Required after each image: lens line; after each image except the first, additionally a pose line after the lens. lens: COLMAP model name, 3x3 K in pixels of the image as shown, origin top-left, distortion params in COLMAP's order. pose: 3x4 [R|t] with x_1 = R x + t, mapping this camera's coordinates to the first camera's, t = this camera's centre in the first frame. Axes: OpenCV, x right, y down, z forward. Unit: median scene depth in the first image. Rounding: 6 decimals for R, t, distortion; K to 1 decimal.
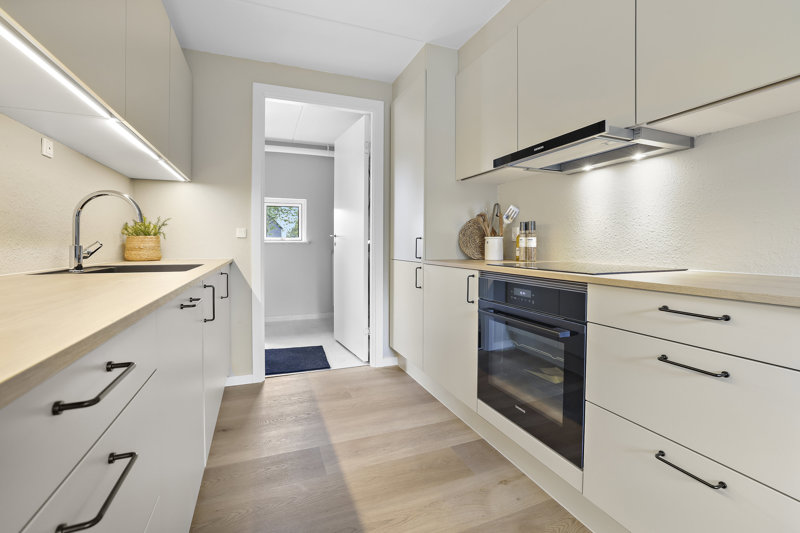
lens RADIAL K [[346.0, 0, 402.9], [0, 346.0, 252.8], [0, 0, 1]] dist [-0.025644, 0.000234]
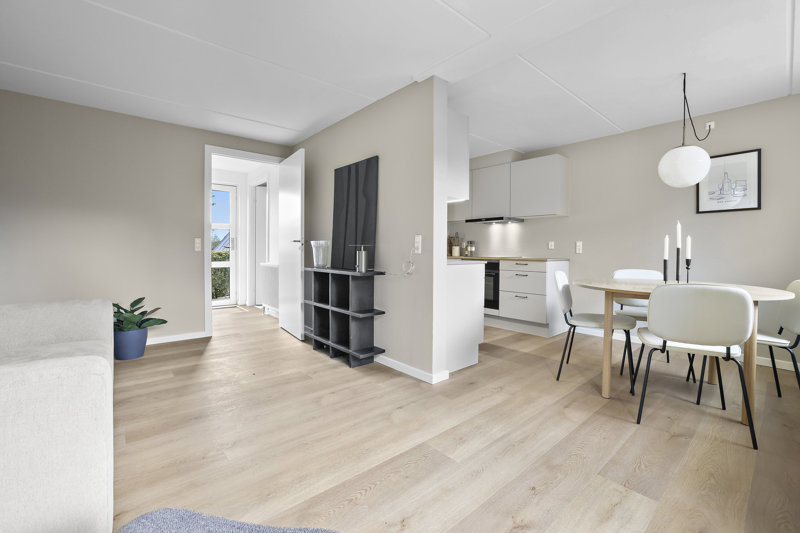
lens RADIAL K [[346.0, 0, 402.9], [0, 346.0, 252.8], [0, 0, 1]] dist [-0.025644, 0.000234]
pose [[0.939962, 0.001384, 0.341277, -0.991482], [0.002789, 0.999927, -0.011738, 0.028335], [-0.341269, 0.011986, 0.939889, -1.246238]]
